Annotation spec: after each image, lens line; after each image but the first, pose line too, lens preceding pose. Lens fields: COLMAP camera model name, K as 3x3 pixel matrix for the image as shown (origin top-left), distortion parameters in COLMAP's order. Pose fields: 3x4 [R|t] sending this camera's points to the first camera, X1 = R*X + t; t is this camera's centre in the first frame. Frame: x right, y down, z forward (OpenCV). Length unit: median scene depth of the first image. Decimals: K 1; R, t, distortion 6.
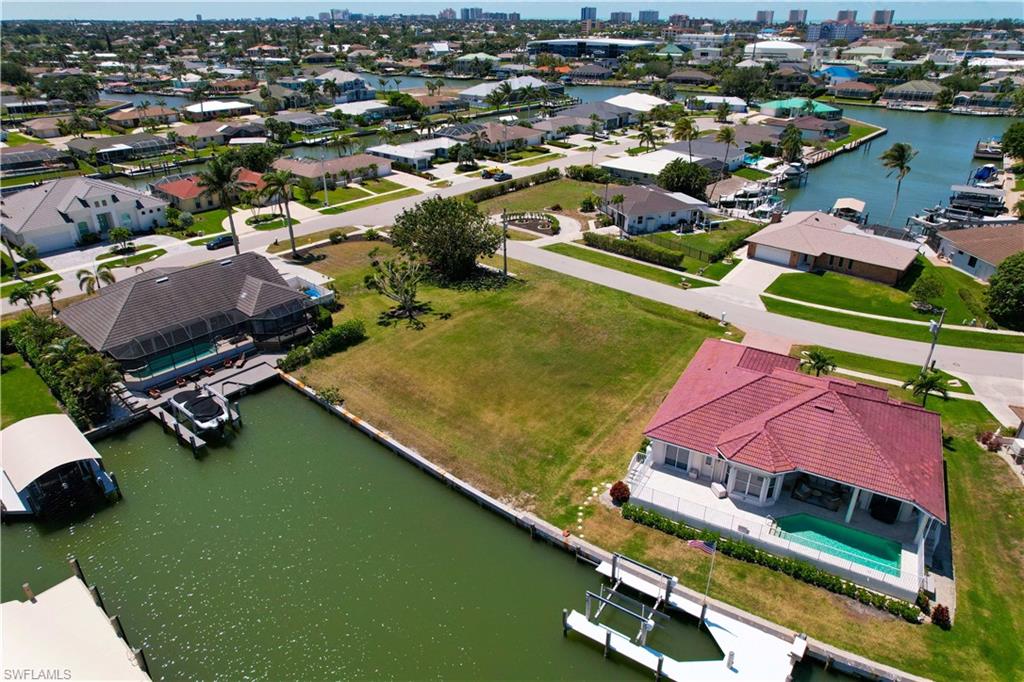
lens RADIAL K [[653.2, 0, 512.0], [0, 653.2, 341.0], [0, 0, 1]] dist [-0.087460, 0.075663]
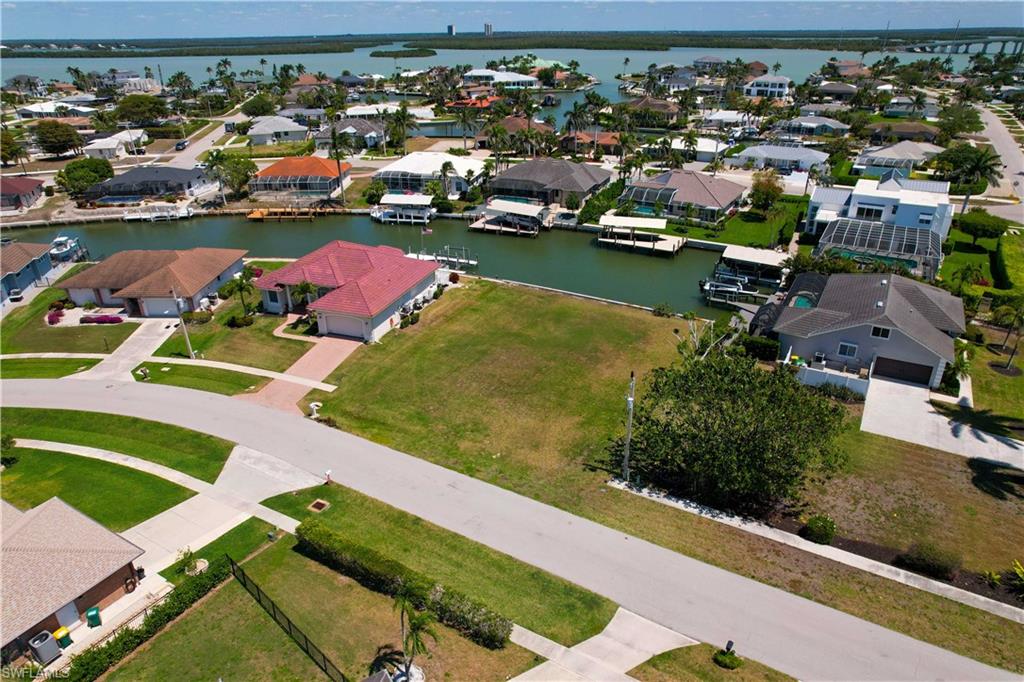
lens RADIAL K [[653.2, 0, 512.0], [0, 653.2, 341.0], [0, 0, 1]] dist [-0.087460, 0.075663]
pose [[-0.981880, 0.090932, -0.166260, 0.198422], [-0.076241, 0.613660, 0.785881, -0.699836], [0.173489, 0.784317, -0.595608, 1.378056]]
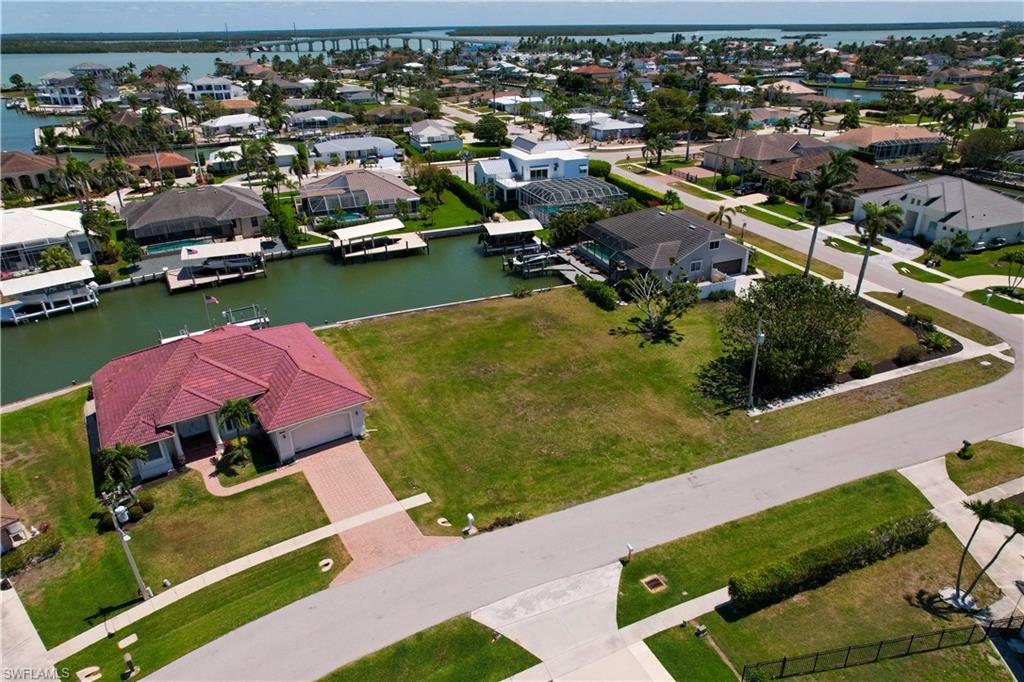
lens RADIAL K [[653.2, 0, 512.0], [0, 653.2, 341.0], [0, 0, 1]] dist [-0.087460, 0.075663]
pose [[-0.452807, 0.396397, -0.798646, 0.684023], [-0.391773, 0.716176, 0.577586, -0.490787], [0.800925, 0.574423, -0.168992, 0.980153]]
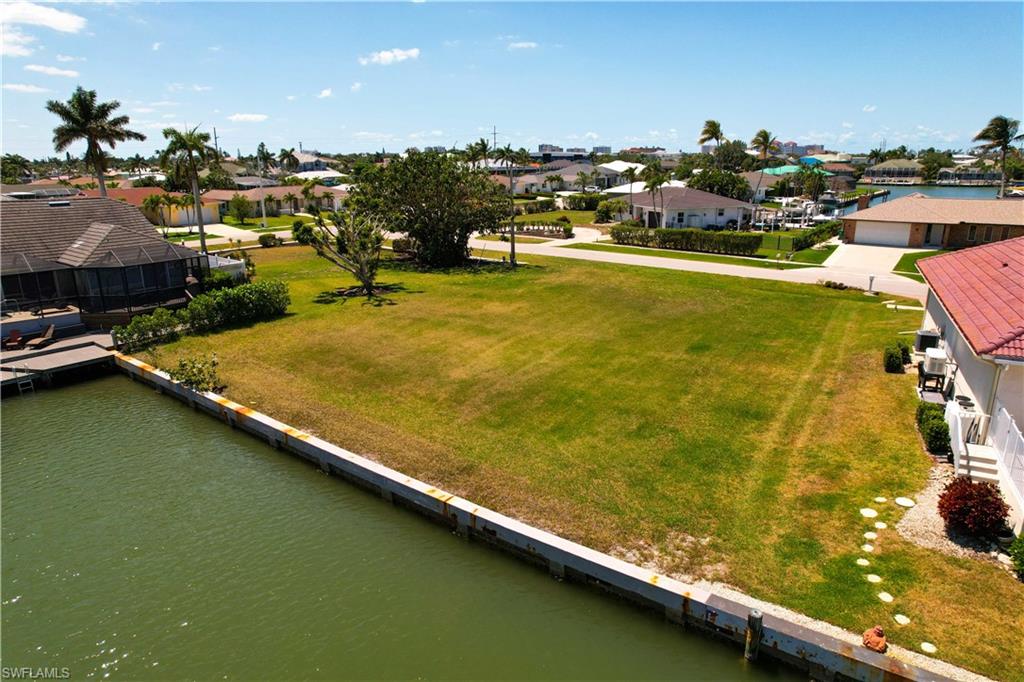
lens RADIAL K [[653.2, 0, 512.0], [0, 653.2, 341.0], [0, 0, 1]] dist [-0.087460, 0.075663]
pose [[0.998300, -0.021905, 0.054019, -0.055226], [0.031823, 0.981227, -0.190214, 0.120041], [-0.048839, 0.191609, 0.980255, 0.393555]]
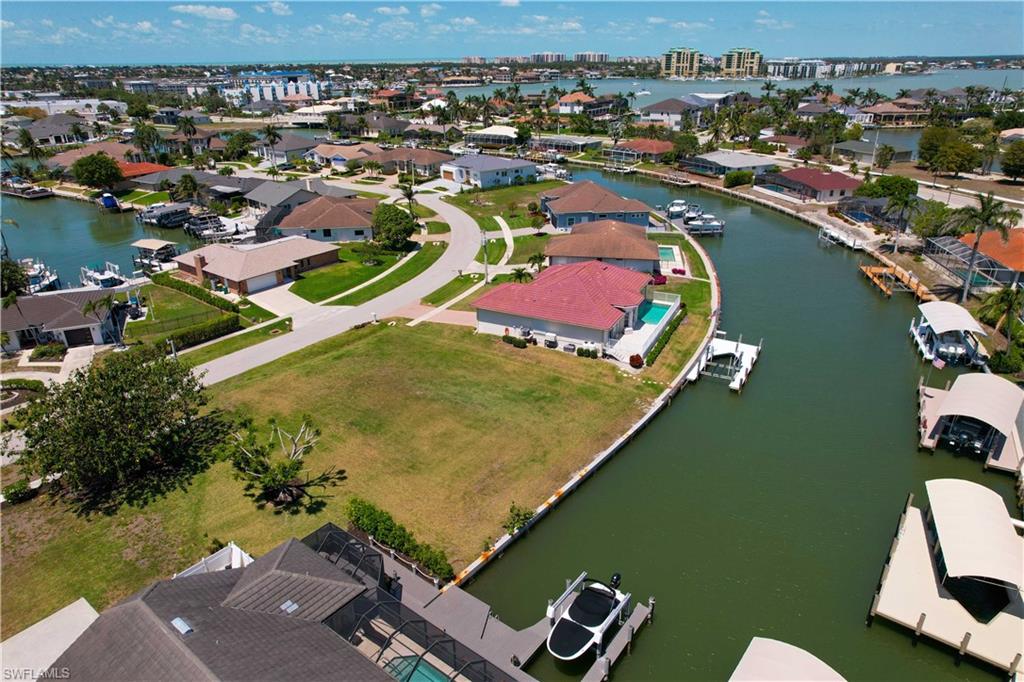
lens RADIAL K [[653.2, 0, 512.0], [0, 653.2, 341.0], [0, 0, 1]] dist [-0.087460, 0.075663]
pose [[-0.059976, -0.401604, 0.913847, -0.717107], [0.455588, 0.803567, 0.383040, -0.314804], [-0.888168, 0.439311, 0.134771, 0.611913]]
